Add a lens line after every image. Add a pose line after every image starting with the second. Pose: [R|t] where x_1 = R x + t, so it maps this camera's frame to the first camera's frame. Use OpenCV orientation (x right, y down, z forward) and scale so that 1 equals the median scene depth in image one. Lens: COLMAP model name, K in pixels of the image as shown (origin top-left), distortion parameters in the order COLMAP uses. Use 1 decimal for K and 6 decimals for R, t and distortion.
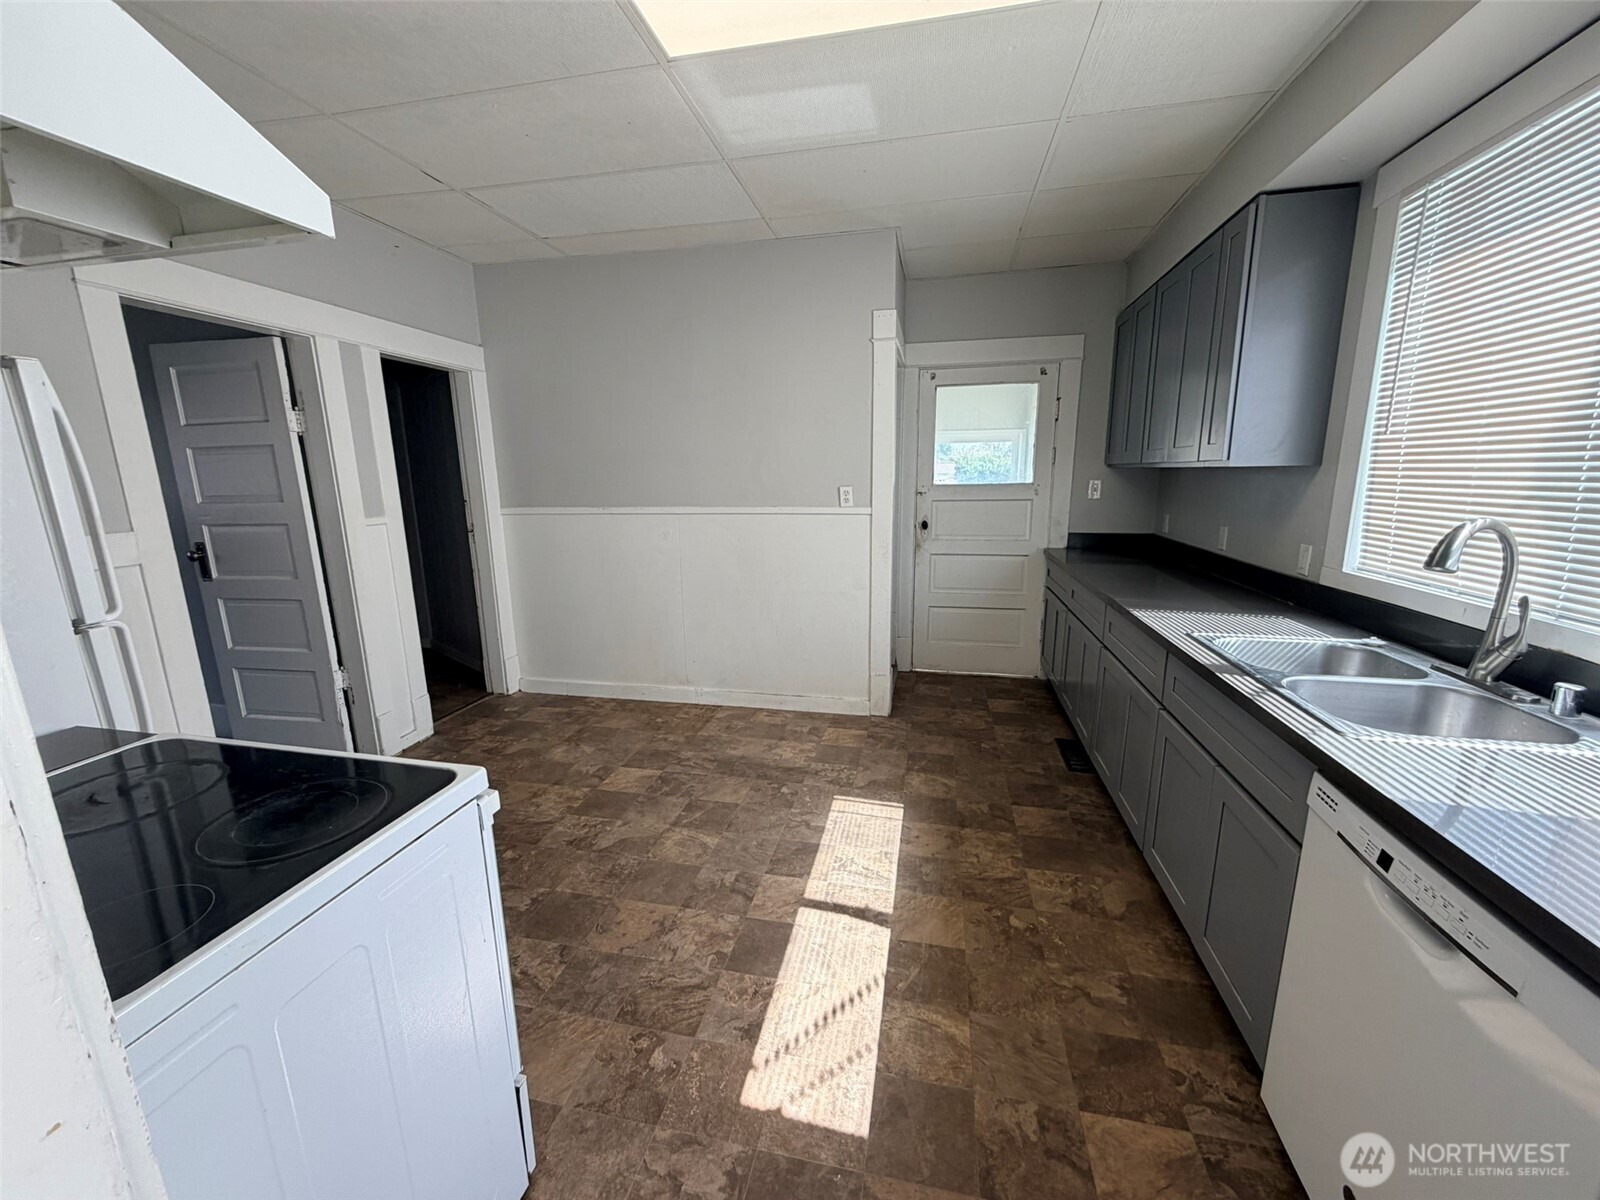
lens RADIAL K [[640.6, 0, 795.4], [0, 640.6, 603.7], [0, 0, 1]] dist [0.005581, -0.000163]
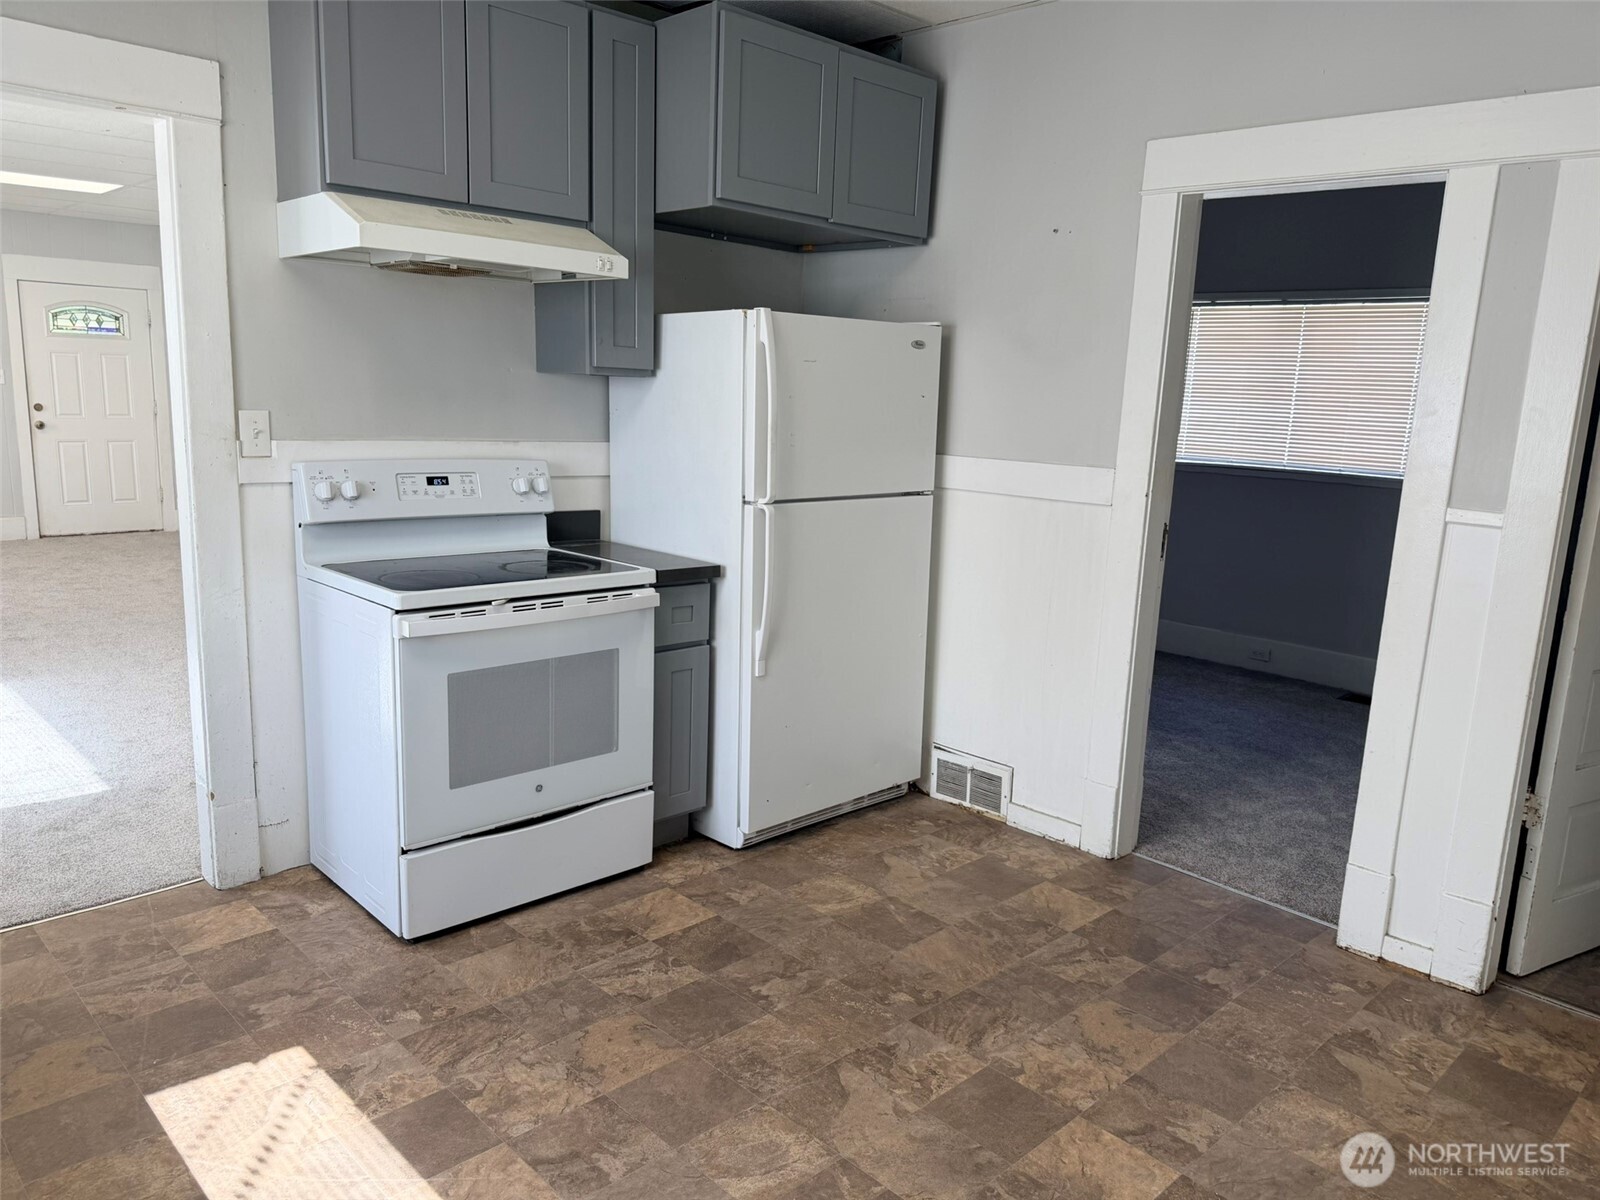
lens RADIAL K [[1136.6, 0, 805.5], [0, 1136.6, 610.8], [0, 0, 1]] dist [0.043015, -0.044408]
pose [[-0.551795, 0.148675, -0.820620, 0.484016], [-0.204208, 0.929941, 0.305793, -0.297238], [0.808592, 0.336312, -0.482776, 1.348889]]
